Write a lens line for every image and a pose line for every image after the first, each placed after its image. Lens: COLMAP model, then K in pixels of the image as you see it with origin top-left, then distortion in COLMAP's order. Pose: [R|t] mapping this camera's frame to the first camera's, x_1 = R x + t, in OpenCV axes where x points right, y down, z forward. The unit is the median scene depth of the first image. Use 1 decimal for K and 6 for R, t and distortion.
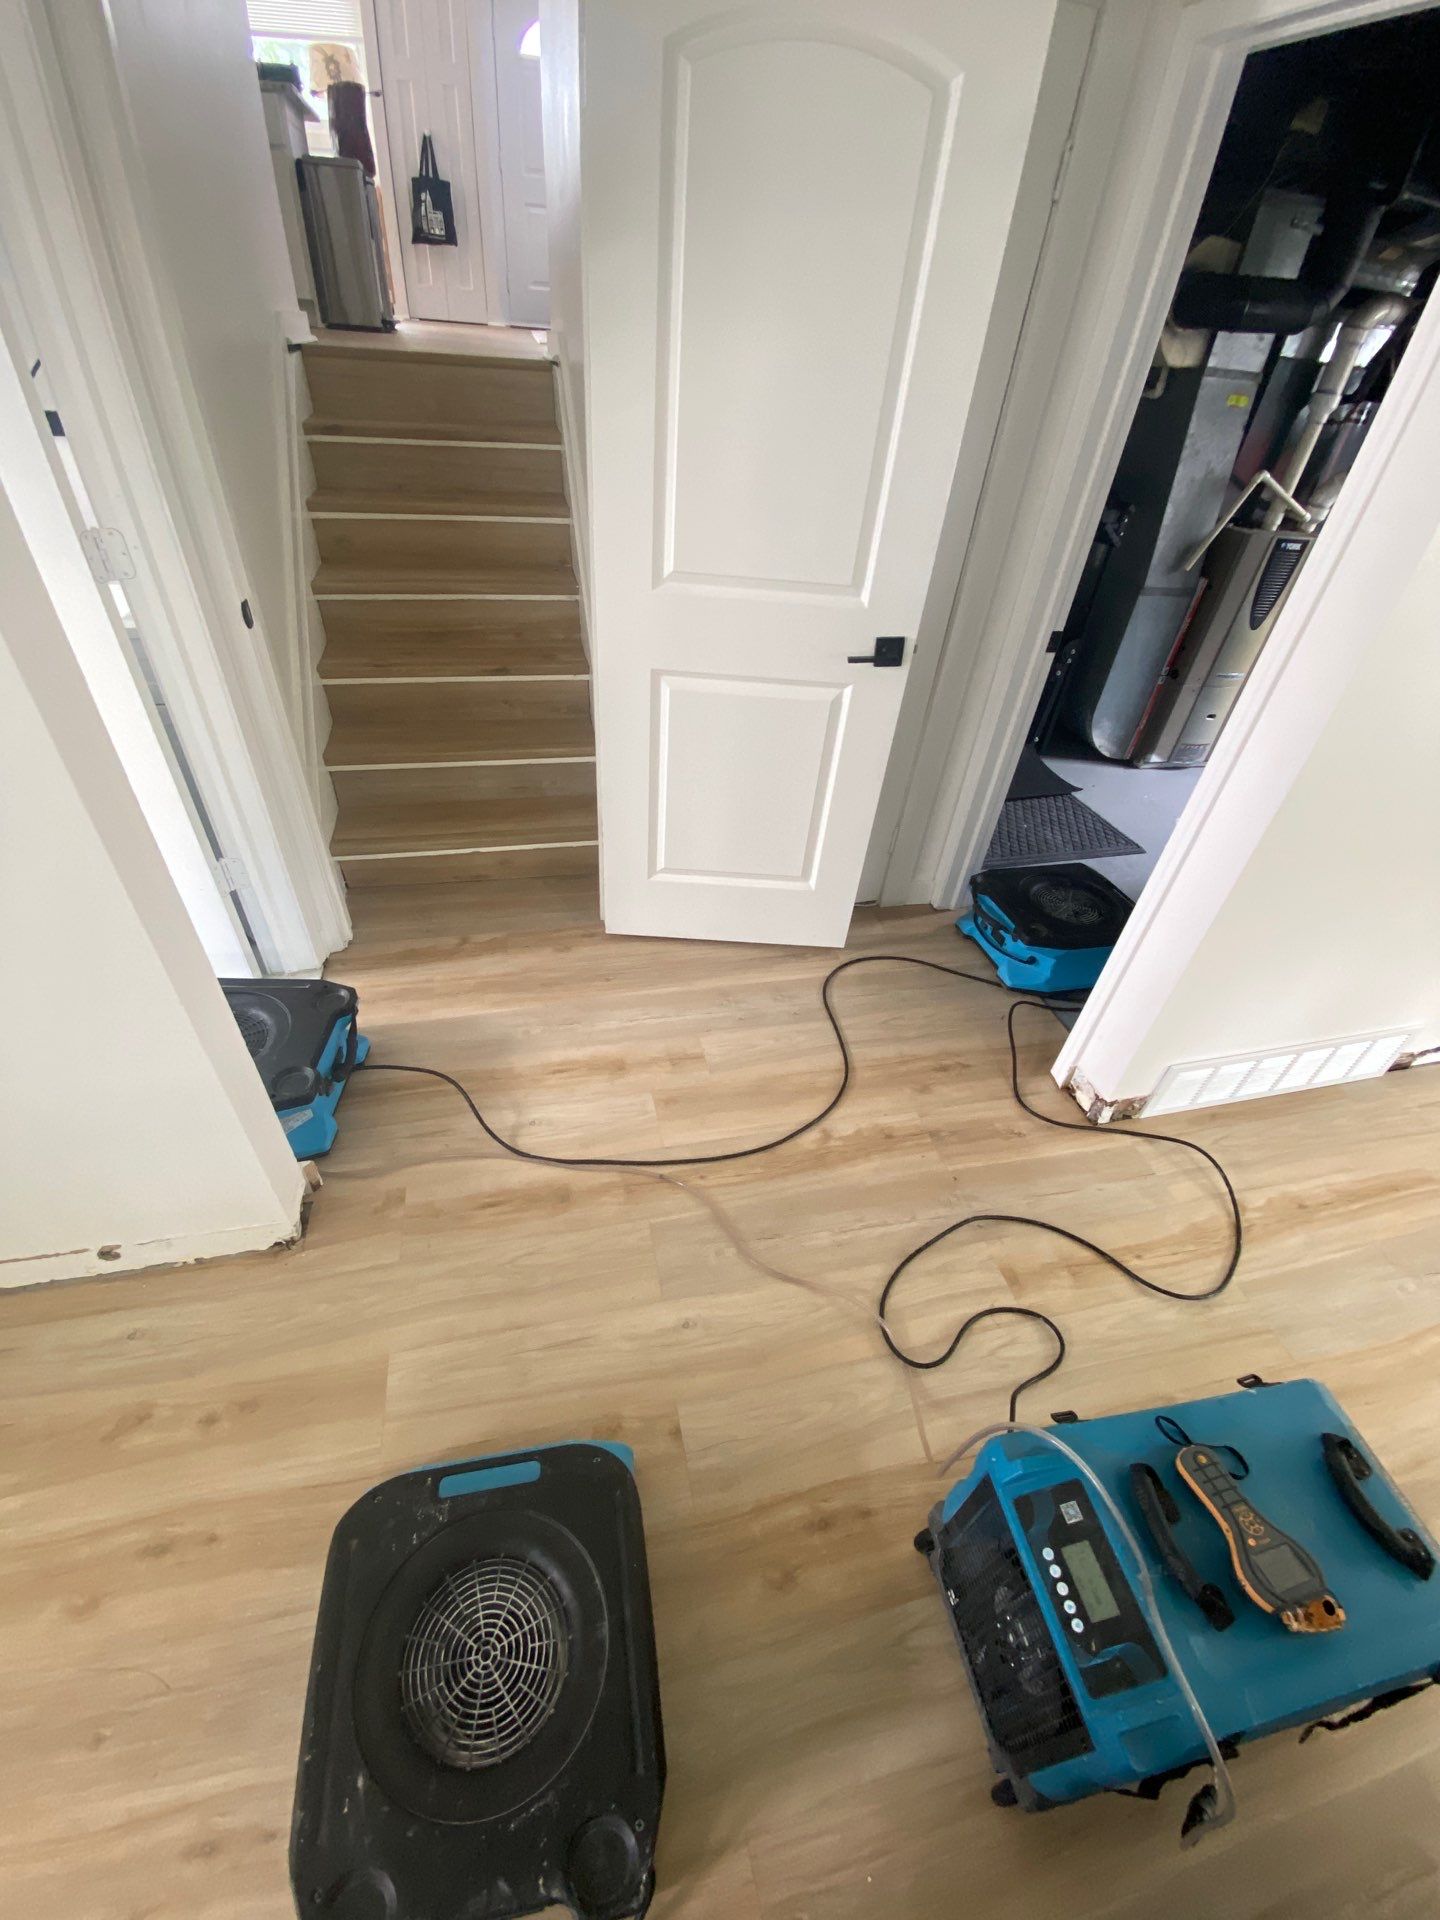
lens RADIAL K [[780.9, 0, 722.2], [0, 780.9, 964.1], [0, 0, 1]] dist [0.001508, 0.000174]
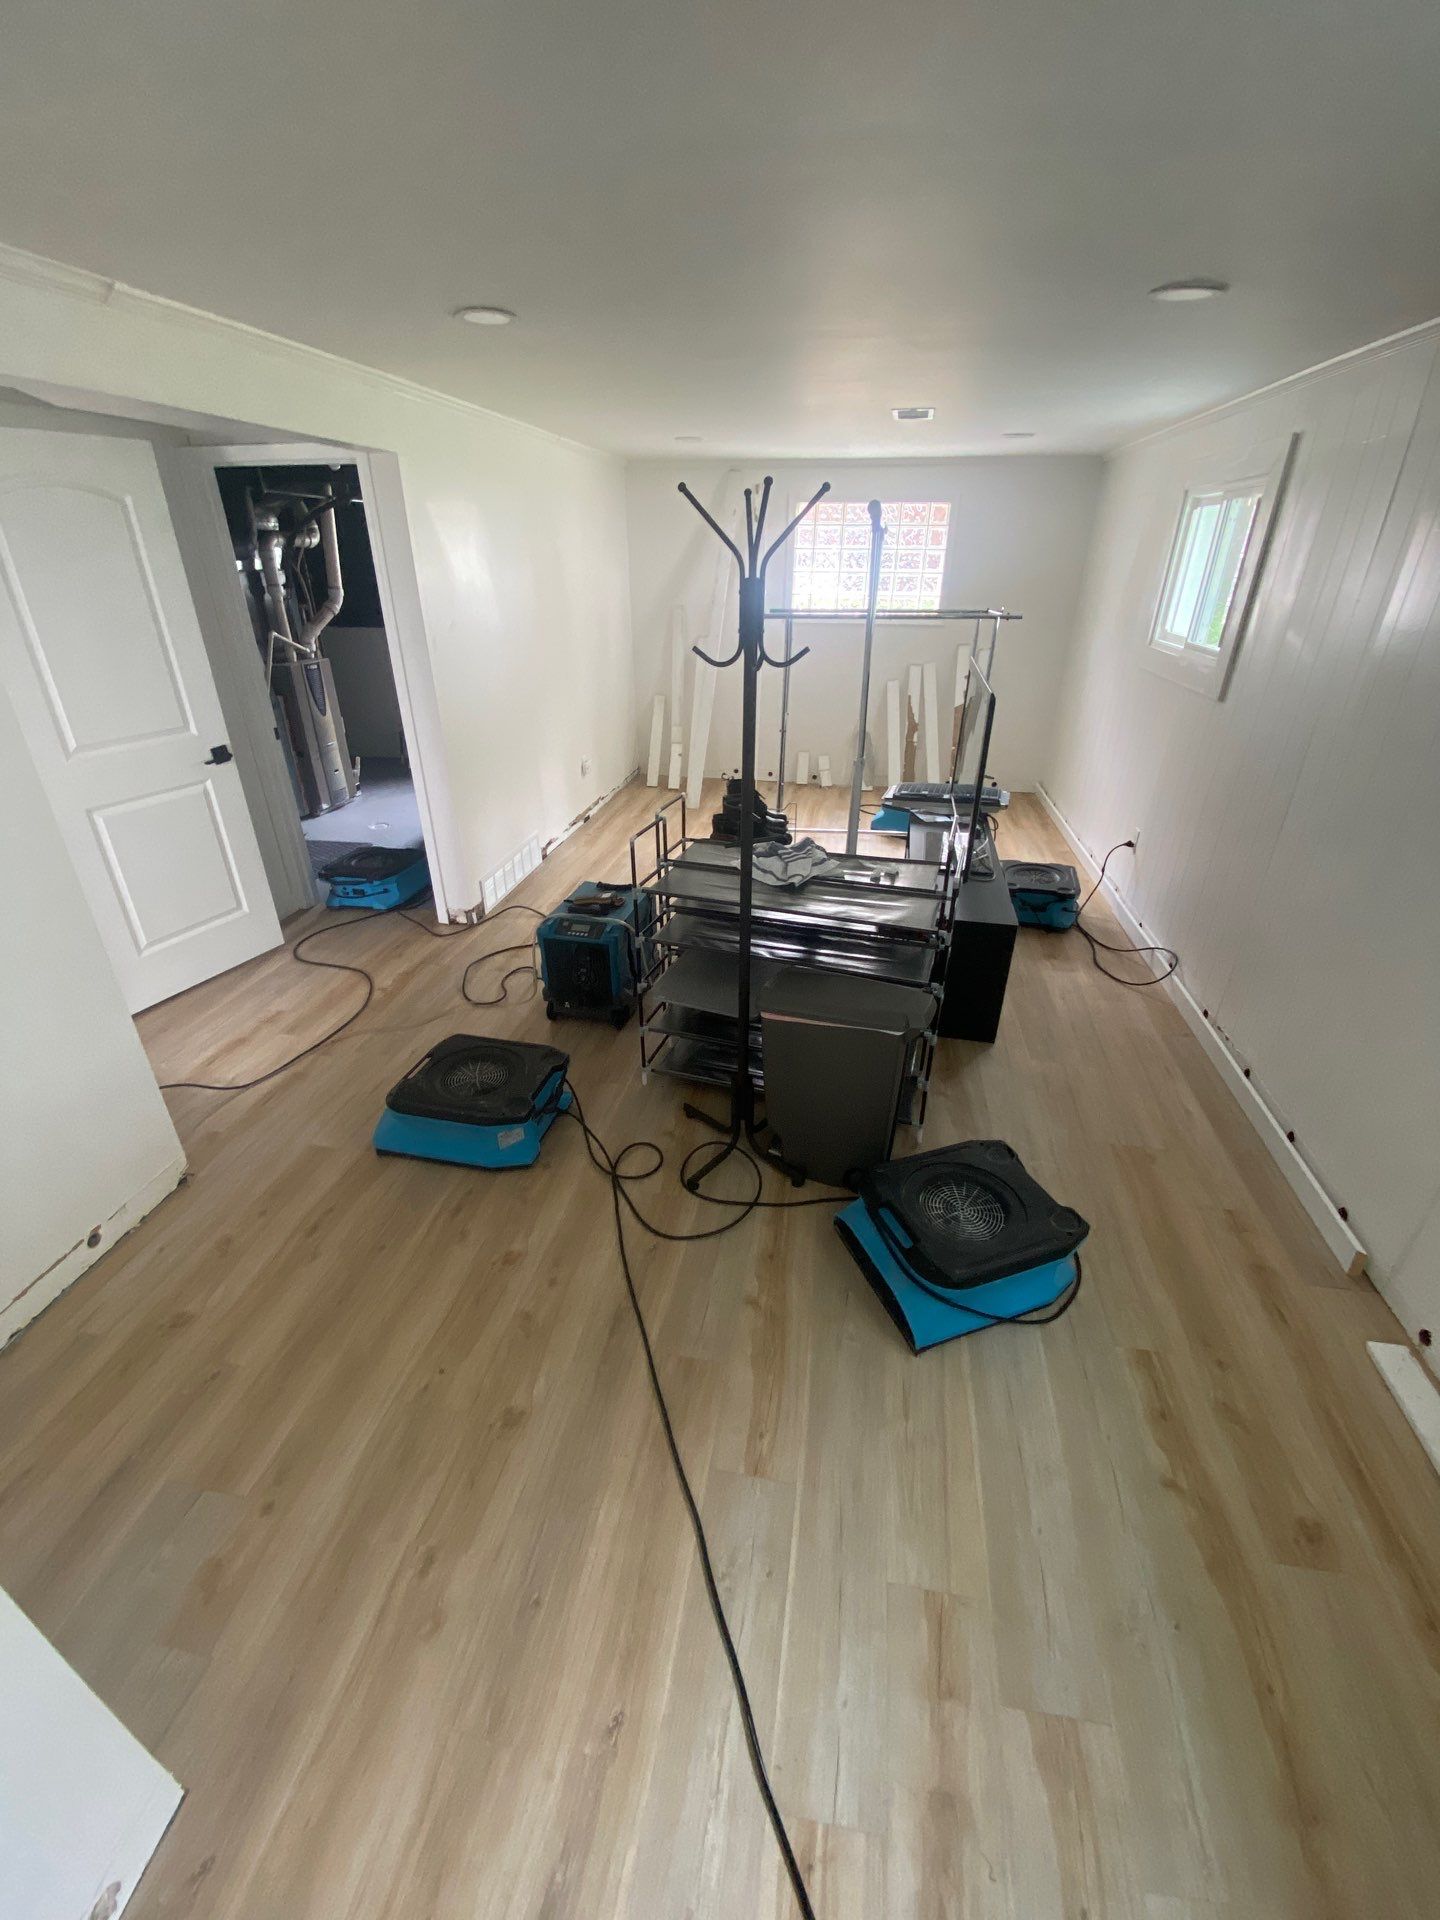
lens RADIAL K [[780.9, 0, 722.2], [0, 780.9, 964.1], [0, 0, 1]] dist [0.001508, 0.000174]
pose [[0.399324, -0.484840, 0.778120, -0.838890], [0.594470, 0.783055, 0.182838, 0.283135], [-0.697958, 0.389557, 0.600916, -0.584674]]
